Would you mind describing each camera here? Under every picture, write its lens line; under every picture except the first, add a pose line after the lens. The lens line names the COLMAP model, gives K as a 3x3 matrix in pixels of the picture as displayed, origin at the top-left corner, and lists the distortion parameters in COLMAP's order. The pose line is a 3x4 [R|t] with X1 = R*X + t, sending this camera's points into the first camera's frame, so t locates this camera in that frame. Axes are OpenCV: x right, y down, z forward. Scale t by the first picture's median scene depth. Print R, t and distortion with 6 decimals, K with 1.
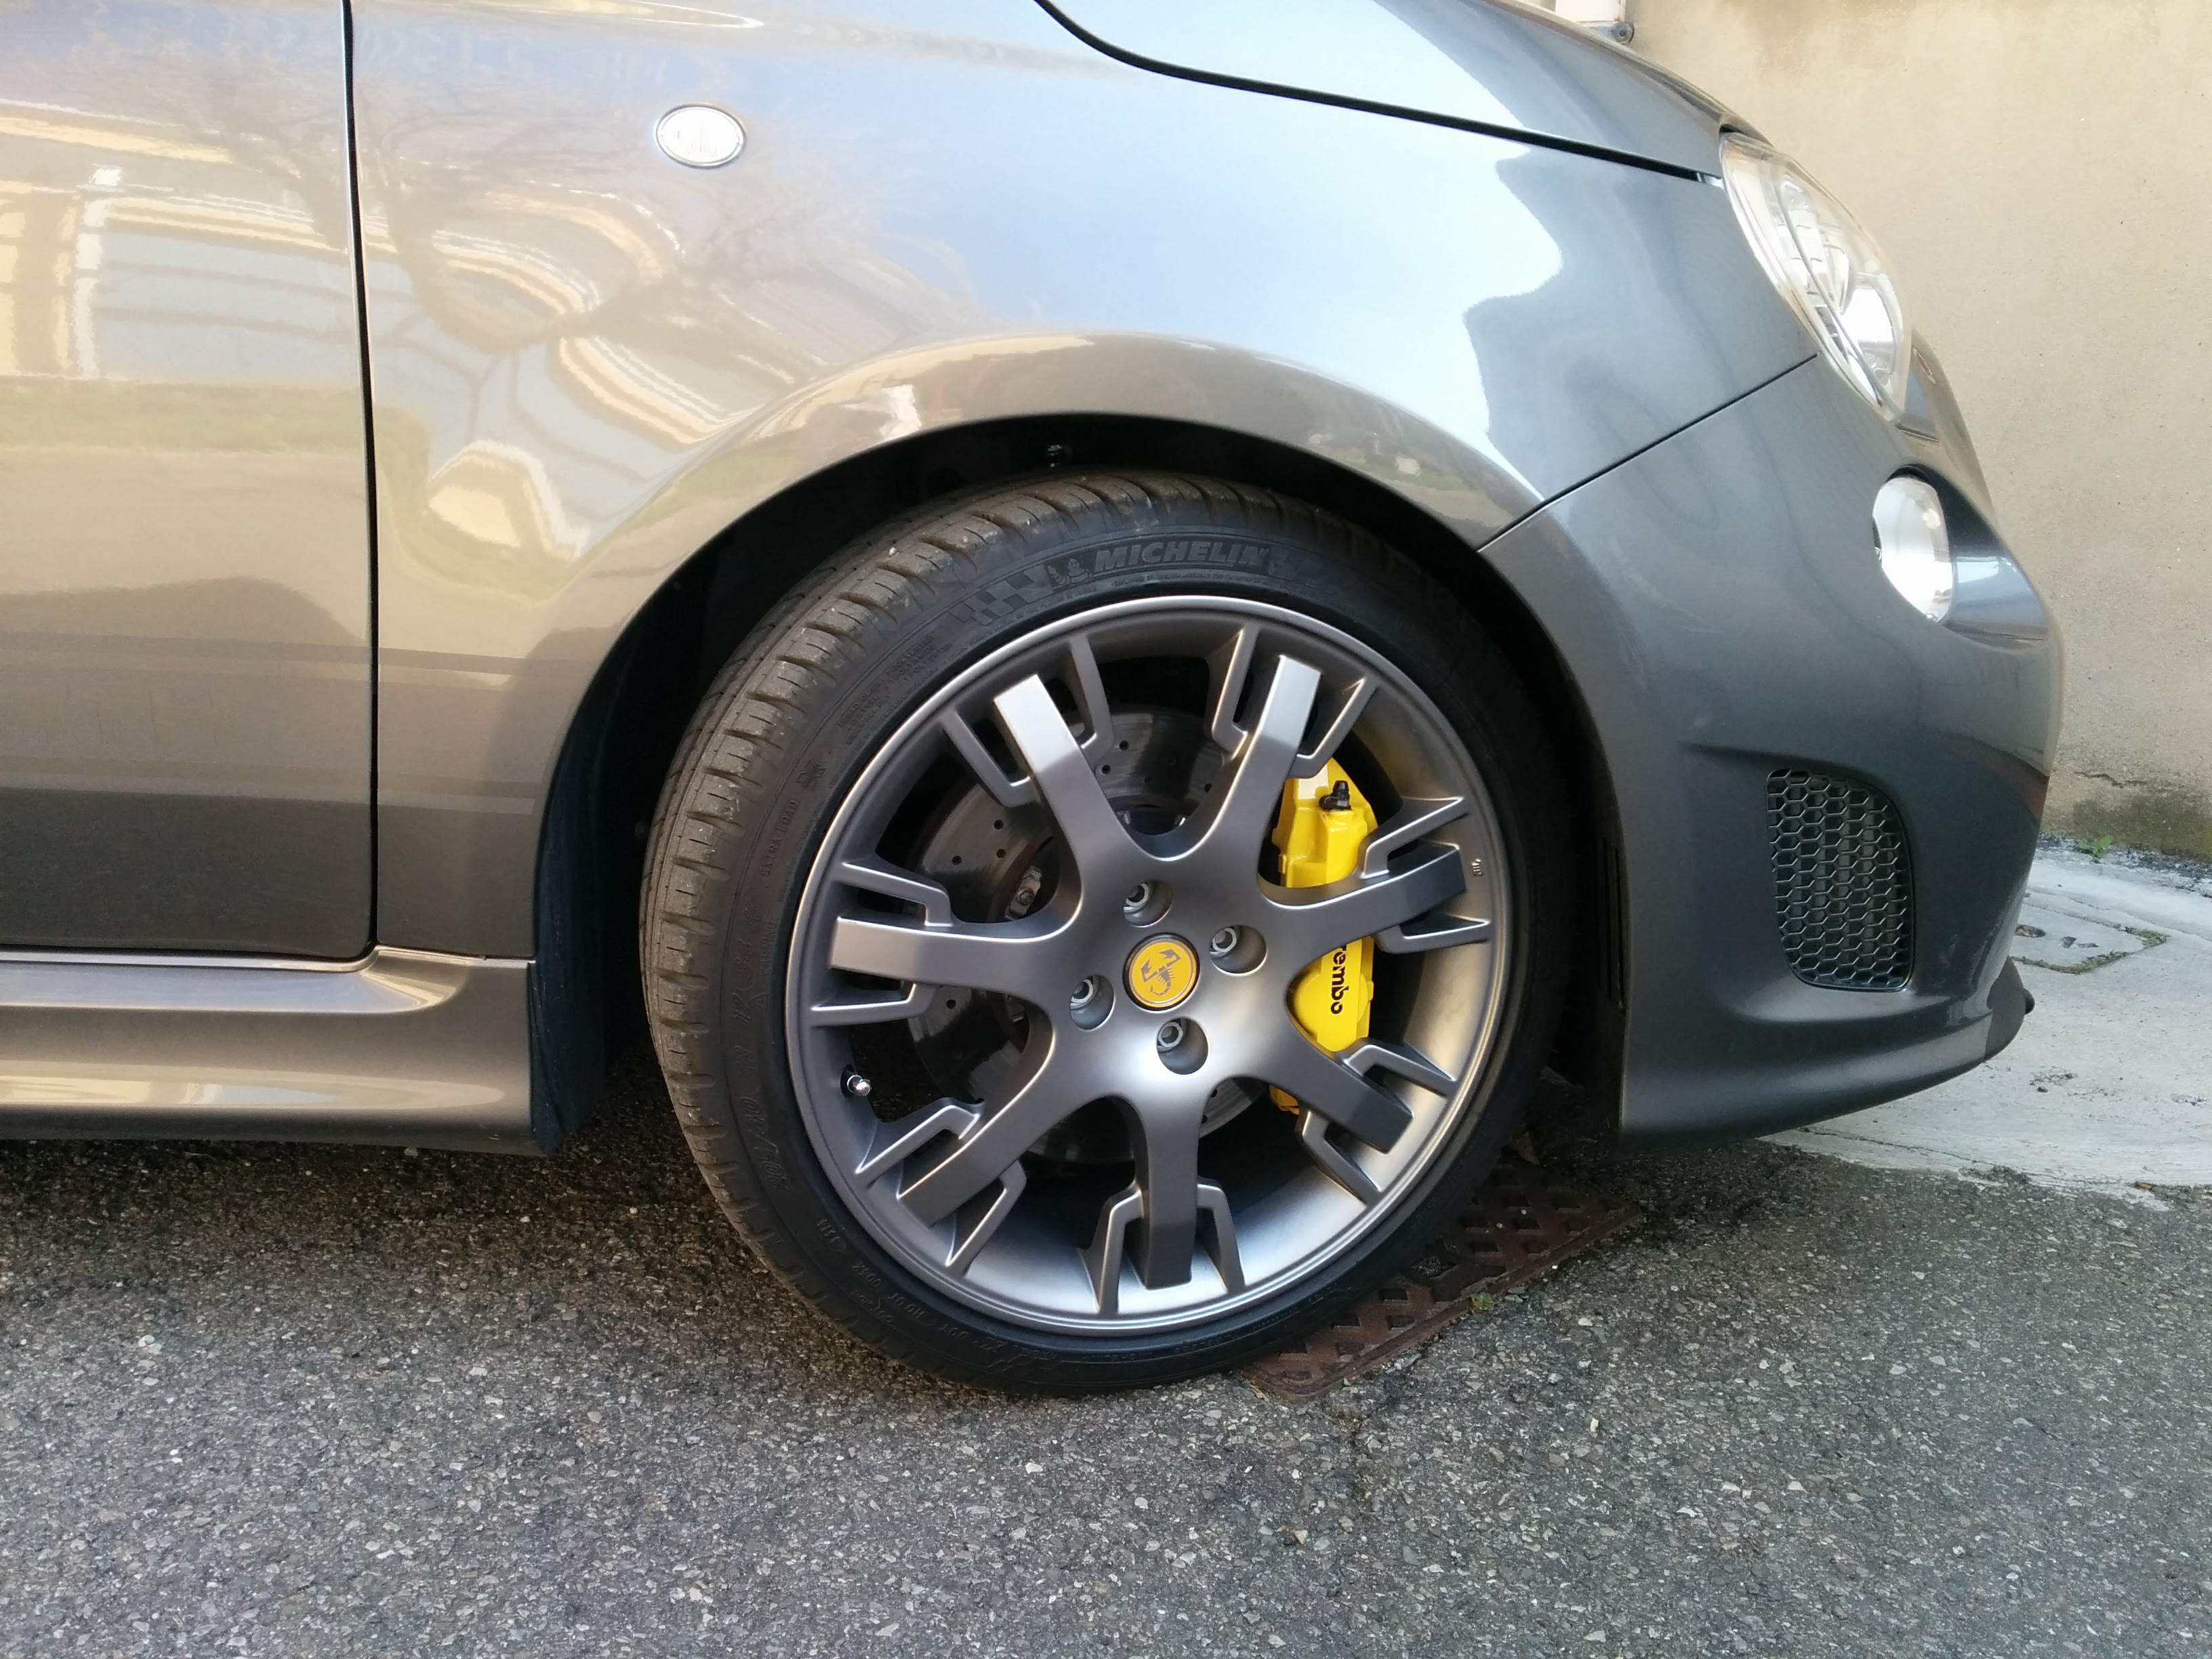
lens RADIAL K [[1962.2, 0, 1104.2], [0, 1962.2, 830.1], [0, 0, 1]] dist [0.057138, -0.033730]
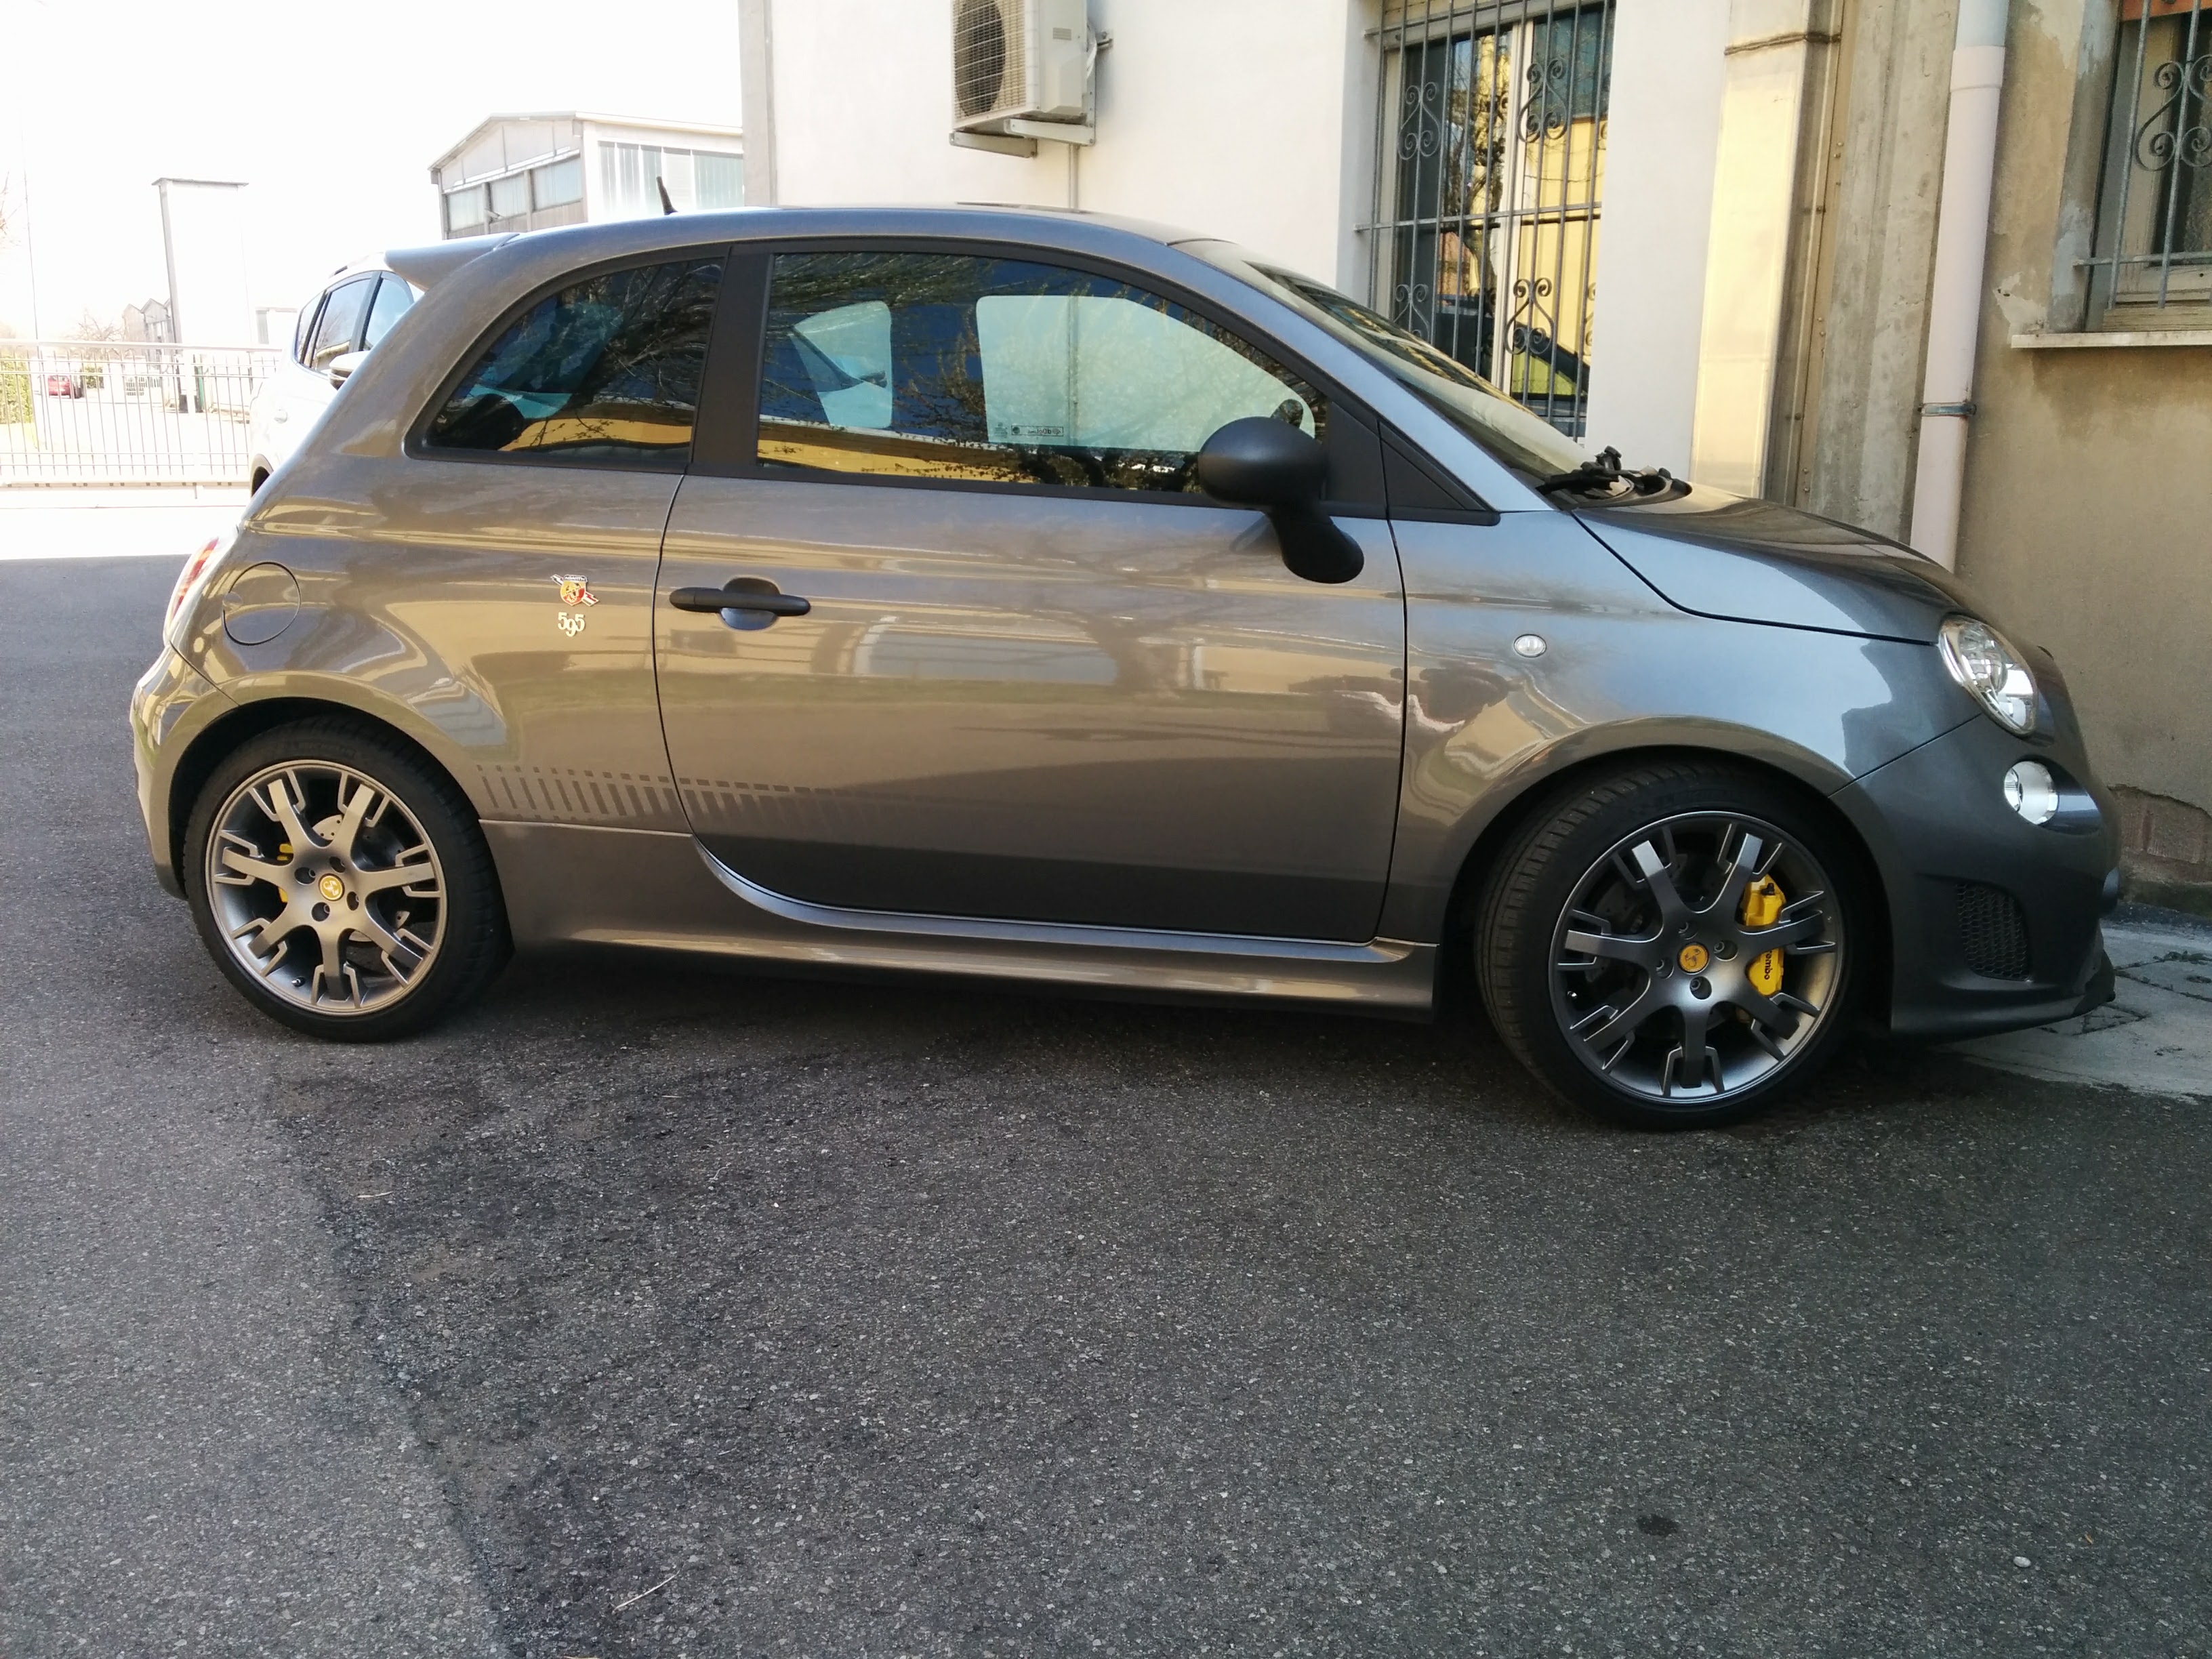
lens RADIAL K [[1962.2, 0, 1097.2], [0, 1962.2, 837.5], [0, 0, 1]] dist [0.057138, -0.033730]
pose [[0.977886, 0.023274, -0.207840, -0.192721], [-0.029808, 0.999153, -0.028361, 0.013134], [0.207004, 0.033929, 0.977752, -1.604780]]
